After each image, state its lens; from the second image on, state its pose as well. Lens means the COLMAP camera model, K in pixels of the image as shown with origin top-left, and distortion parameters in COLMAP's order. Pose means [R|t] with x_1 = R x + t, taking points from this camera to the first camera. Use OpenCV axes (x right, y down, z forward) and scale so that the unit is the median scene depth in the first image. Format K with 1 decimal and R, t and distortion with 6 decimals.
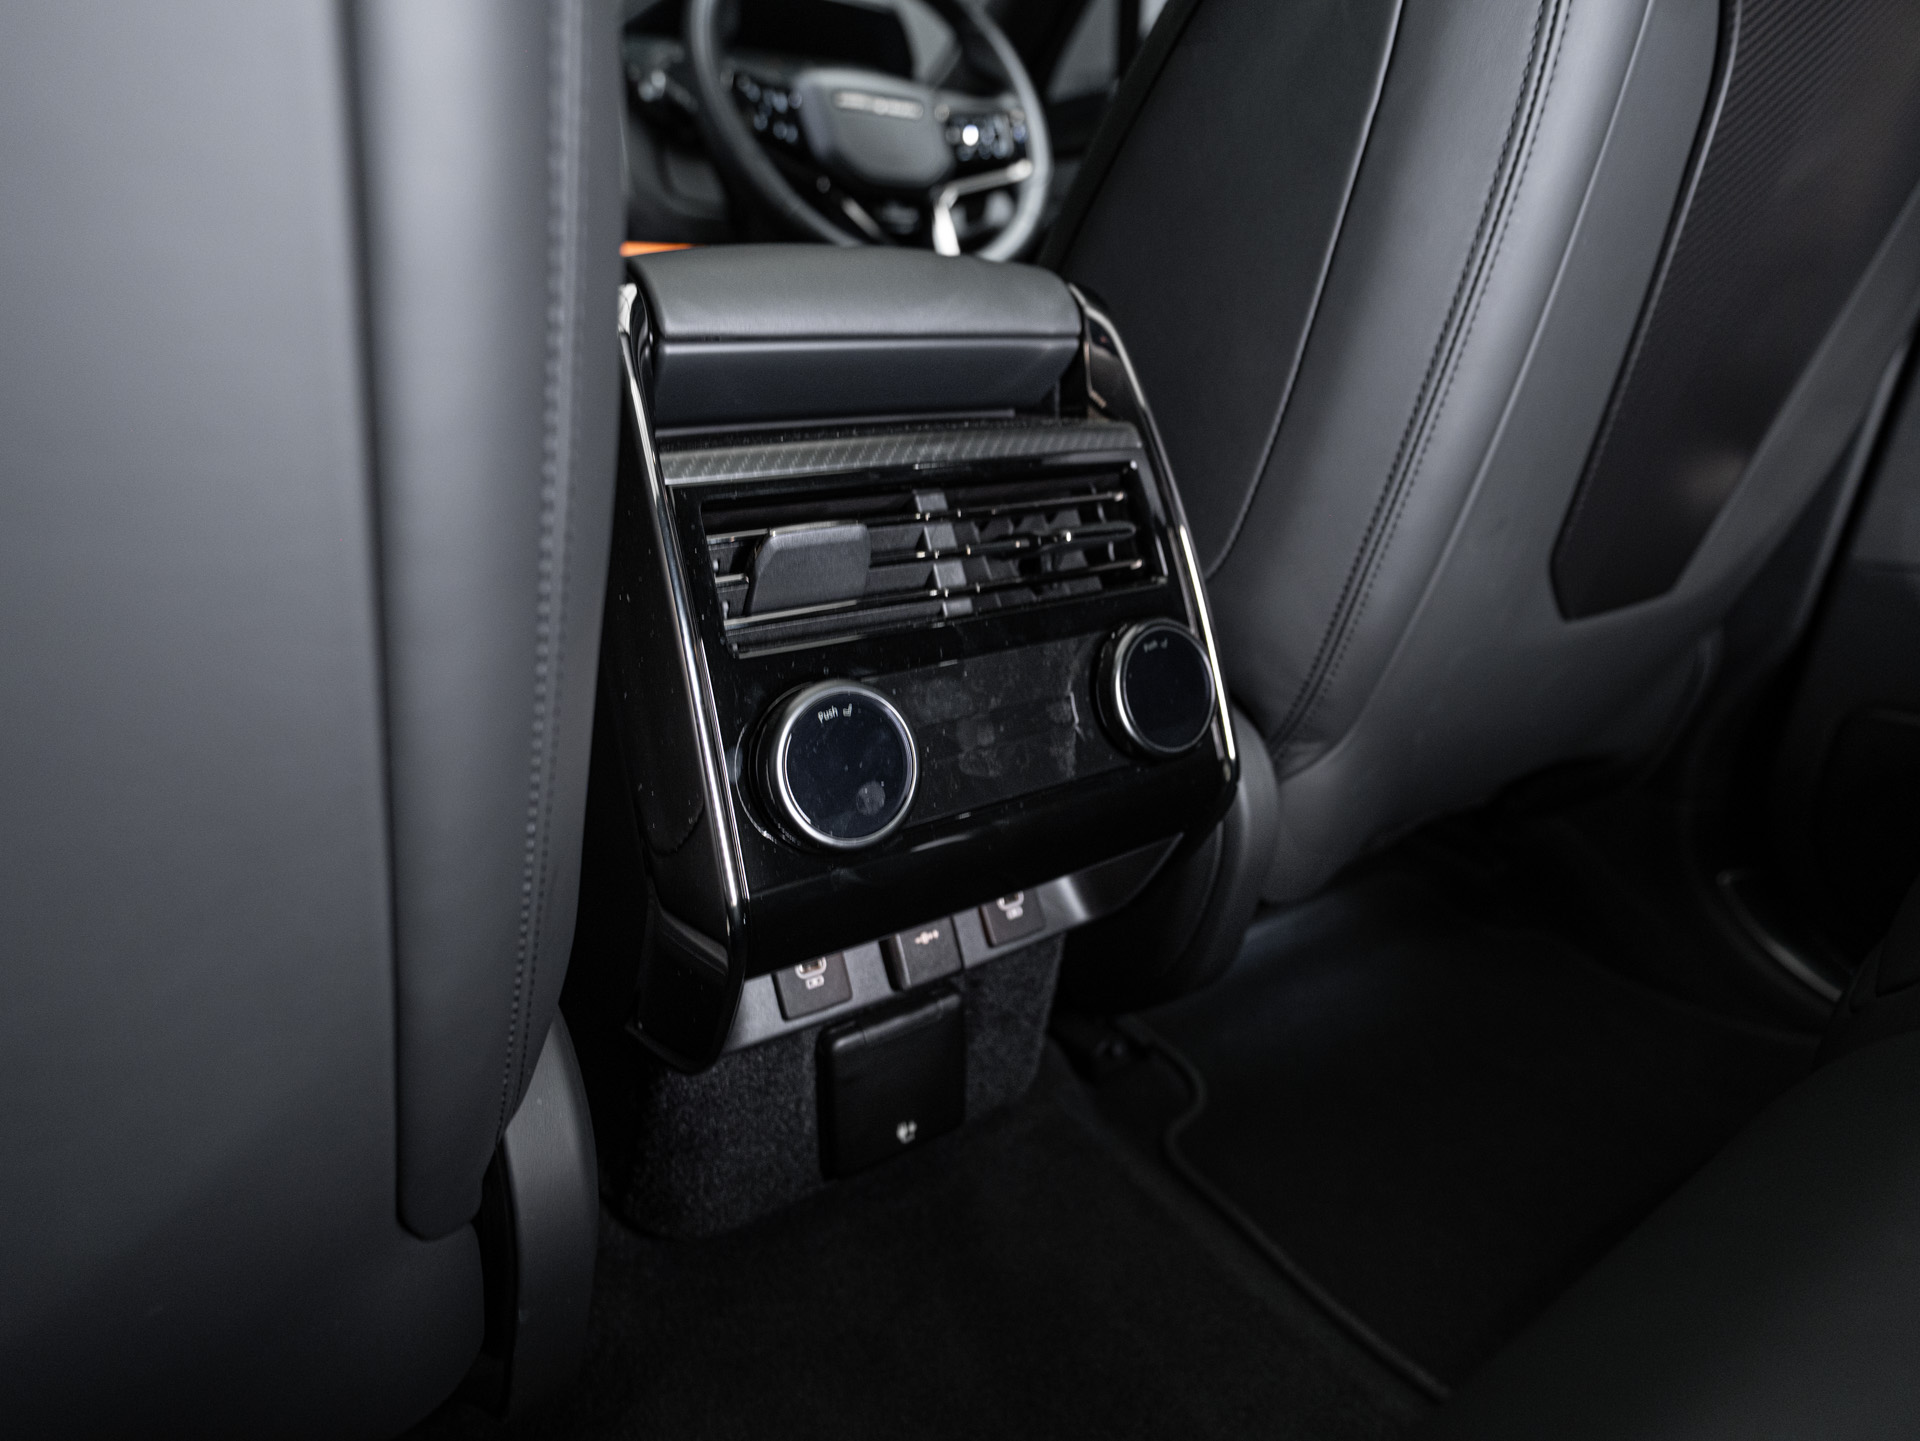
lens RADIAL K [[1199.6, 0, 960.0], [0, 1199.6, 720.5], [0, 0, 1]] dist [-0.063221, 0.064249]
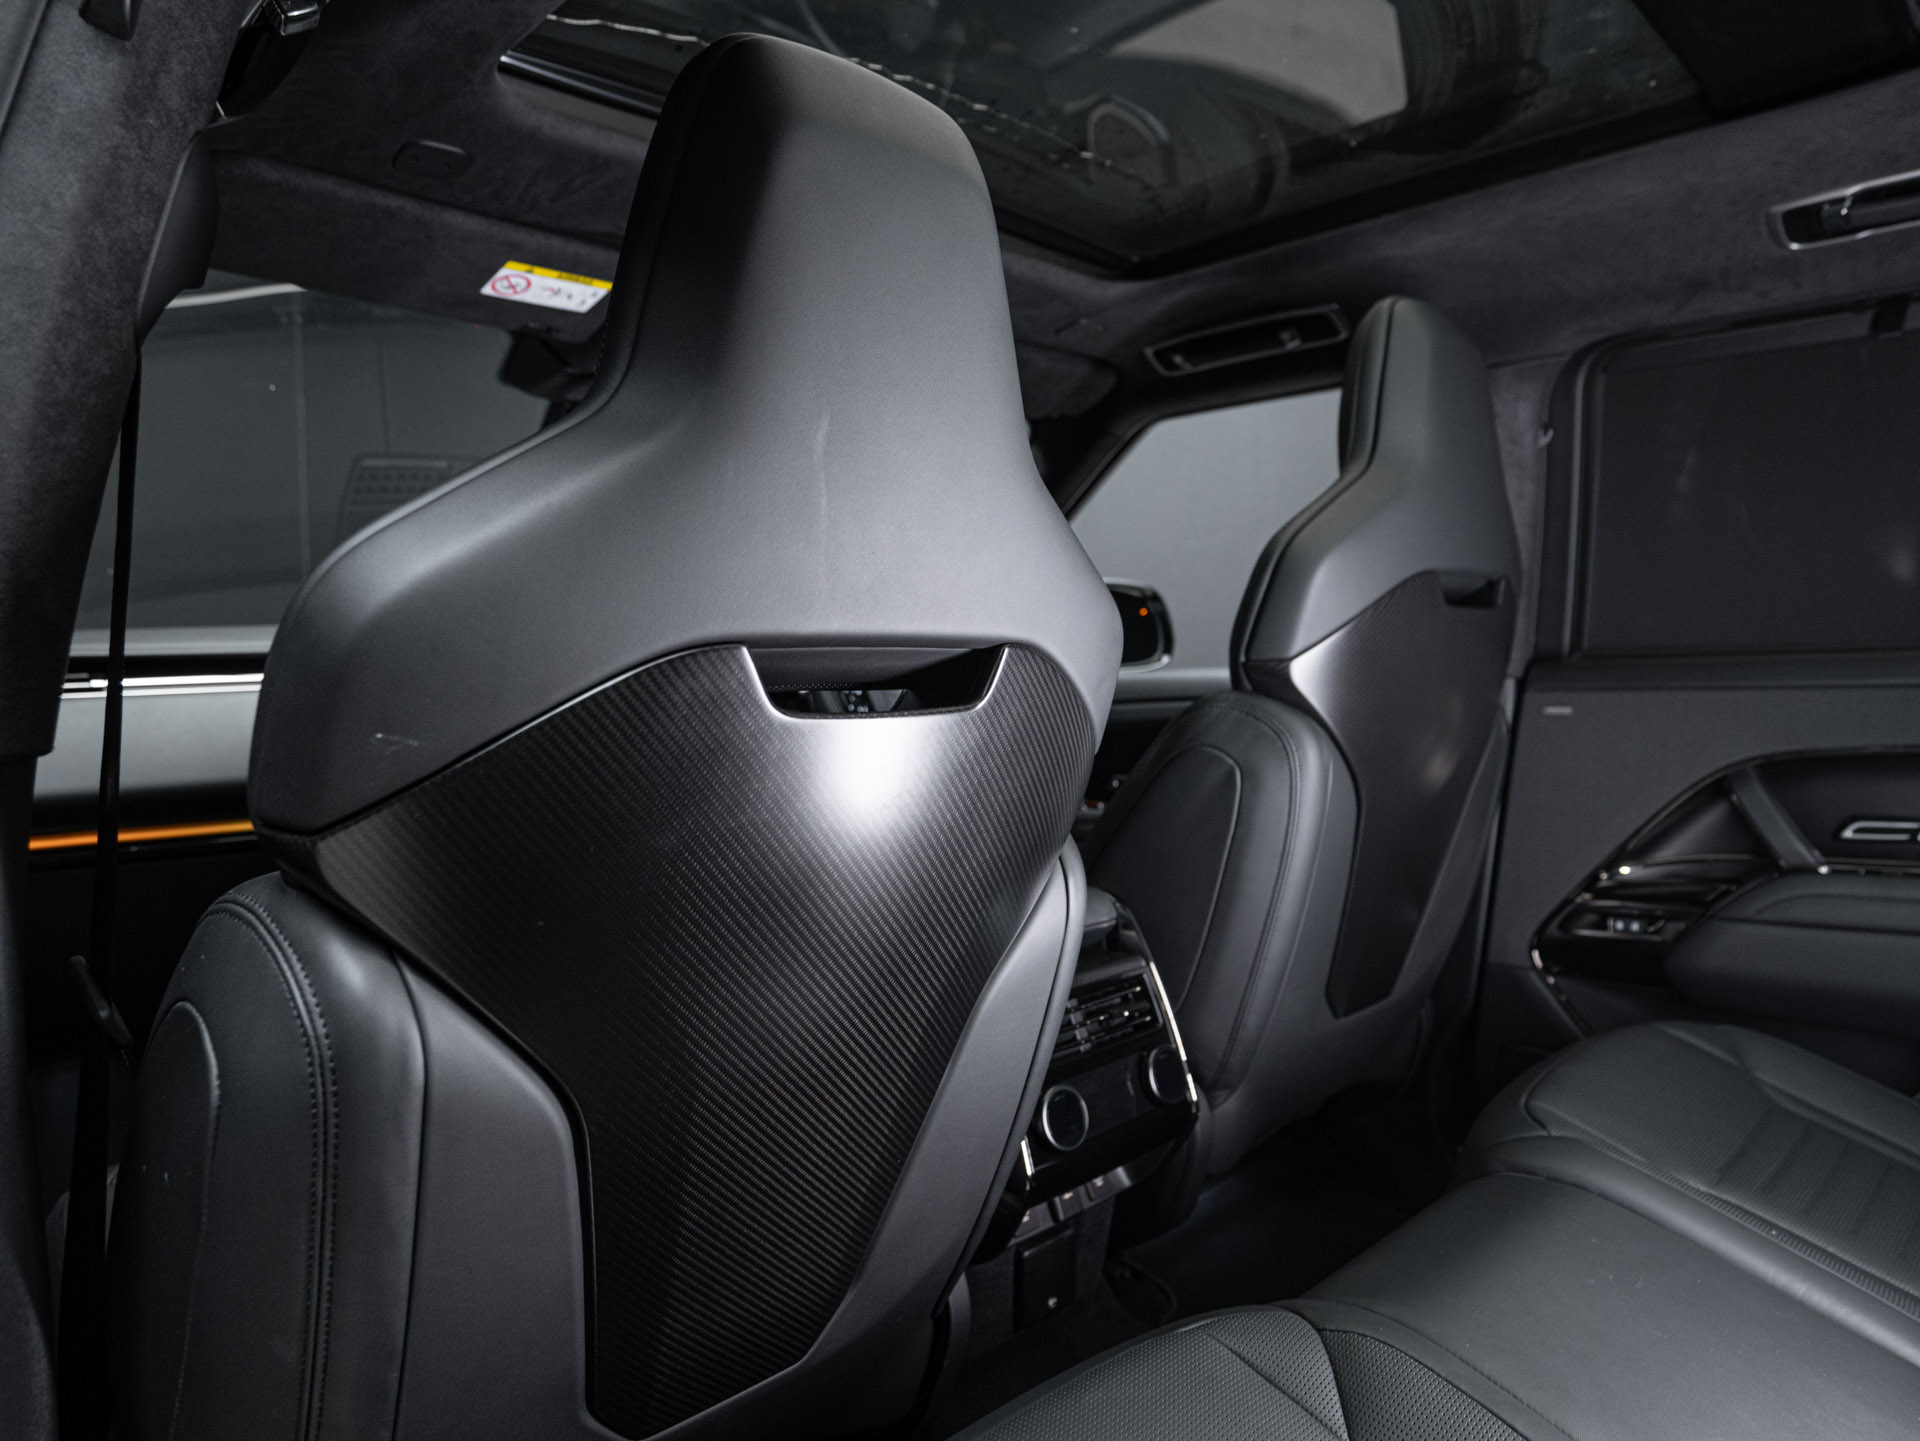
lens RADIAL K [[1199.6, 0, 960.0], [0, 1199.6, 720.5], [0, 0, 1]] dist [-0.063221, 0.064249]
pose [[0.991603, -0.014304, 0.128530, -0.453795], [0.046866, 0.966051, -0.254063, -0.107106], [-0.120532, 0.257954, 0.958609, -1.187409]]
